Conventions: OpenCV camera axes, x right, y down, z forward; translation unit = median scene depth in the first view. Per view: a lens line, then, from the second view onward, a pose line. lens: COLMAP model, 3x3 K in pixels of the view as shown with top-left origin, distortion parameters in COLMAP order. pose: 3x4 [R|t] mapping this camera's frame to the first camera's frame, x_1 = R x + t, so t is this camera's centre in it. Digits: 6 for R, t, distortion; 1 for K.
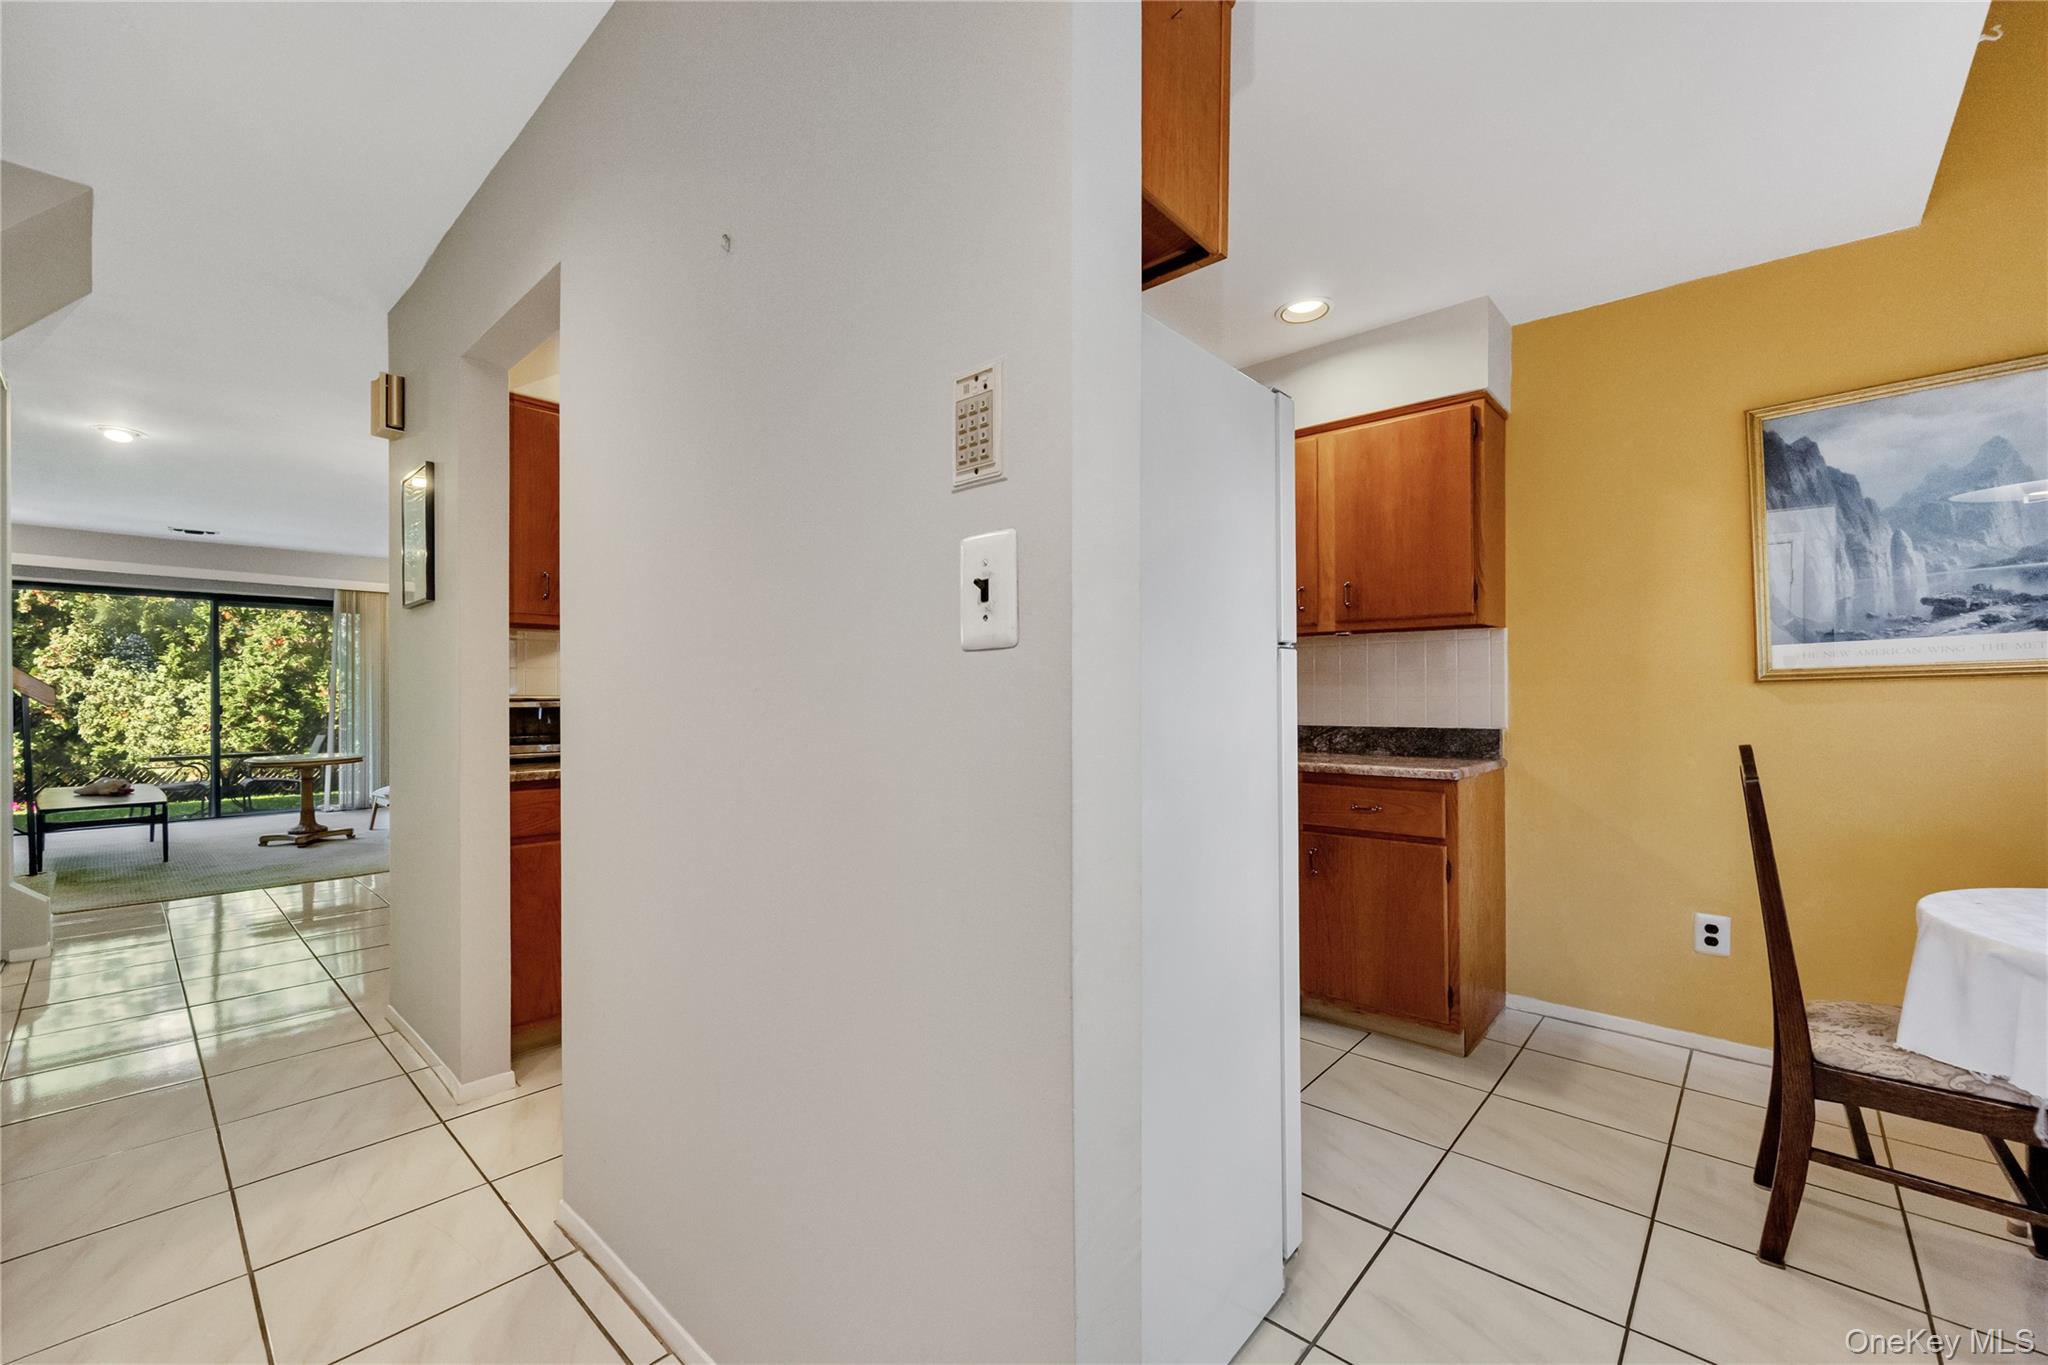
lens RADIAL K [[824.7, 0, 1033.5], [0, 824.7, 701.2], [0, 0, 1]] dist [-0.009624, -0.000358]
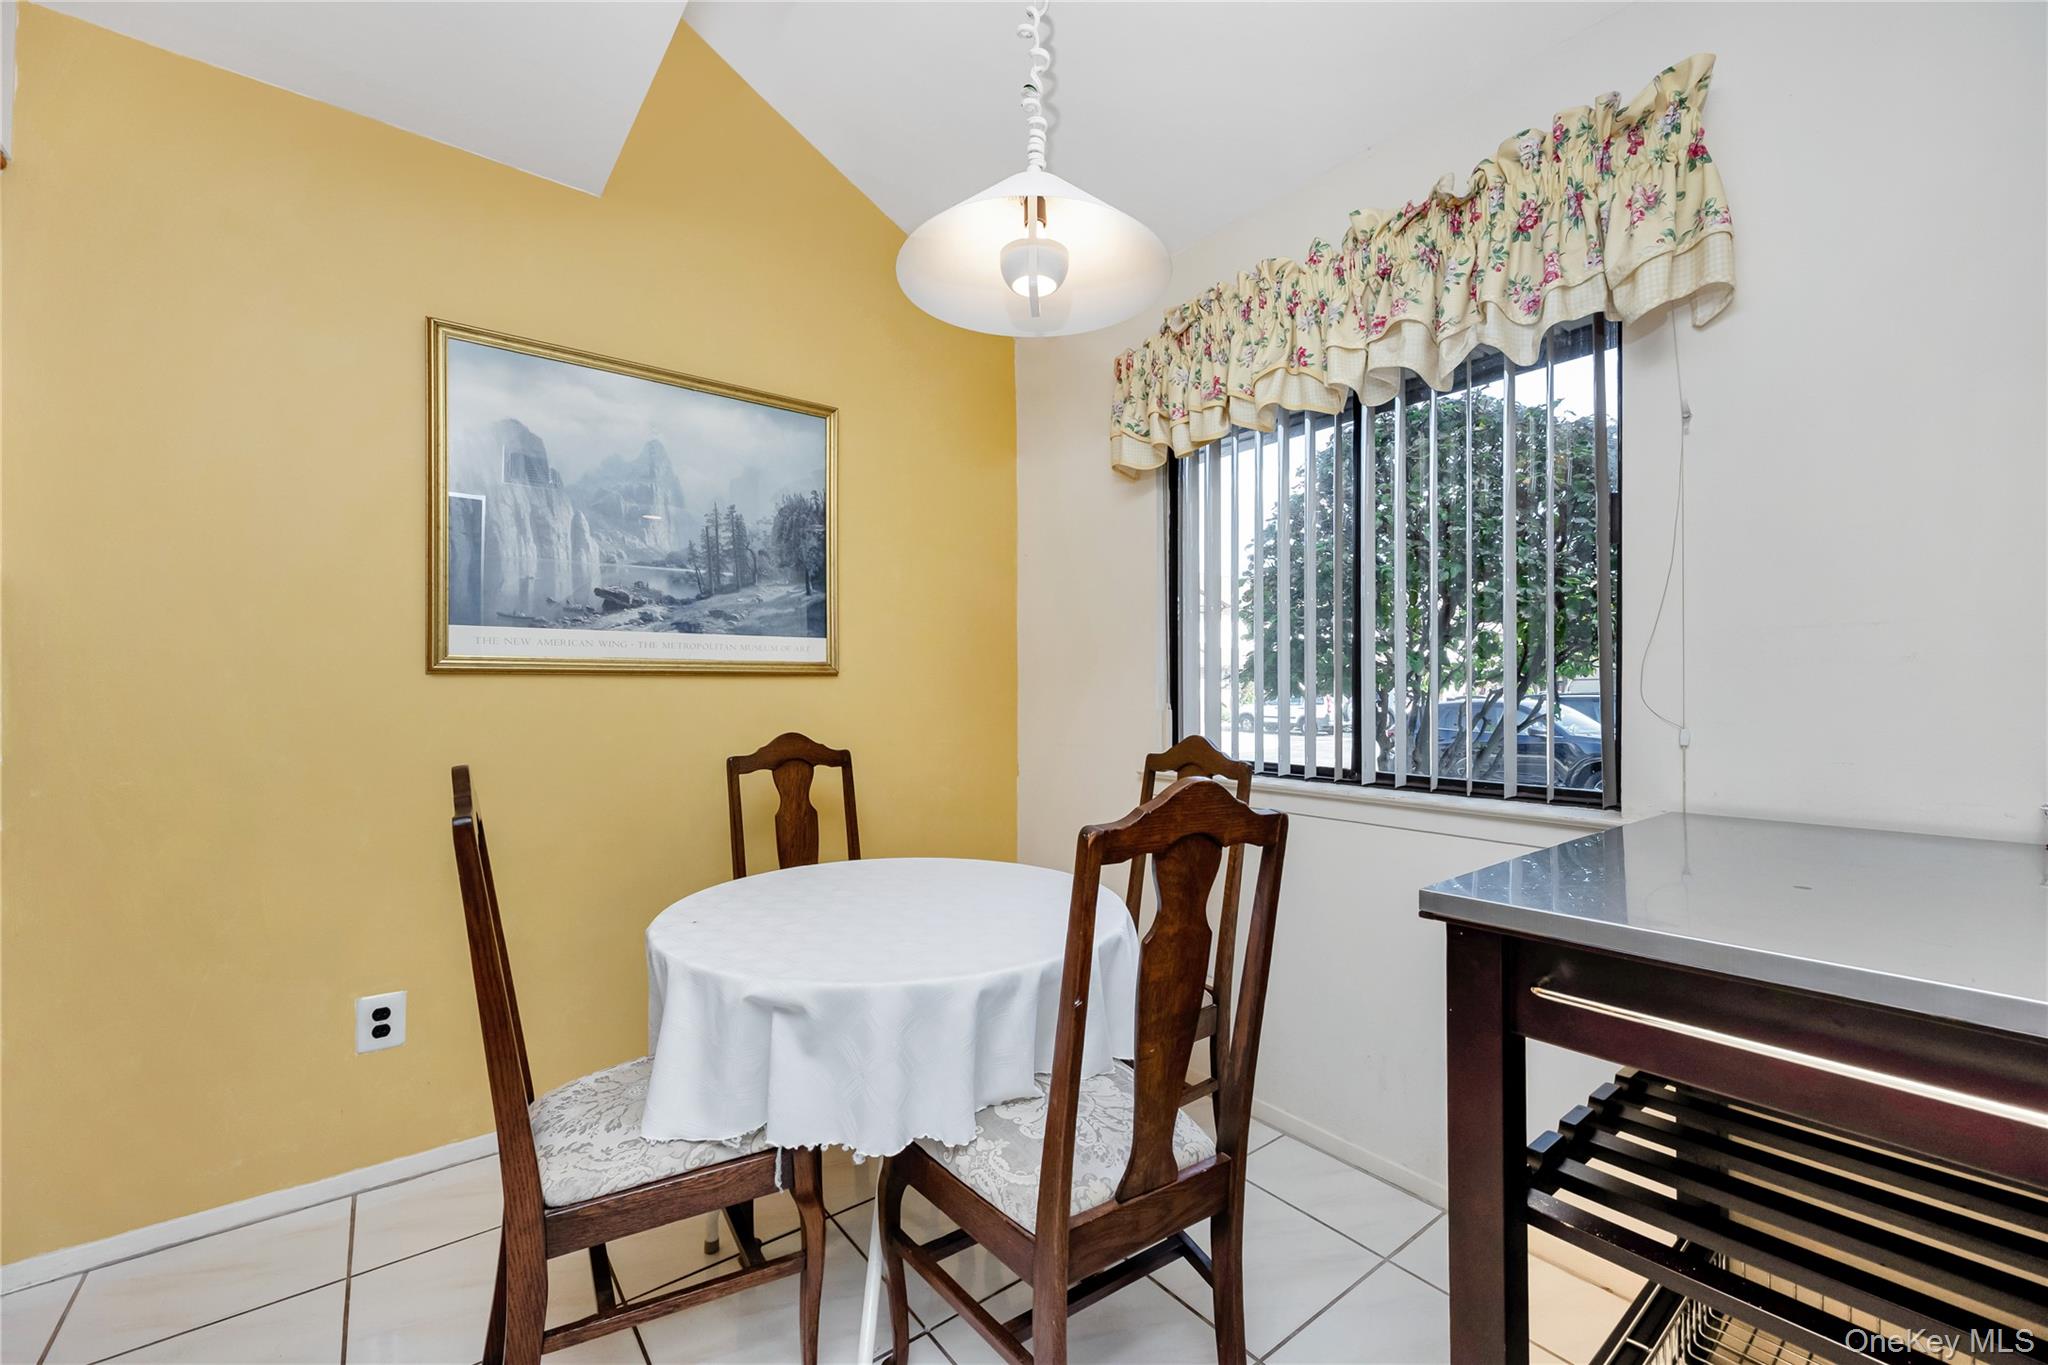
lens RADIAL K [[826.9, 0, 1029.2], [0, 826.9, 707.3], [0, 0, 1]] dist [-0.032222, -0.000137]
pose [[0.175343, 0.002475, 0.984504, 0.247422], [-0.018597, 0.999827, 0.000798, 0.001692], [-0.984332, -0.018449, 0.175358, 0.341575]]
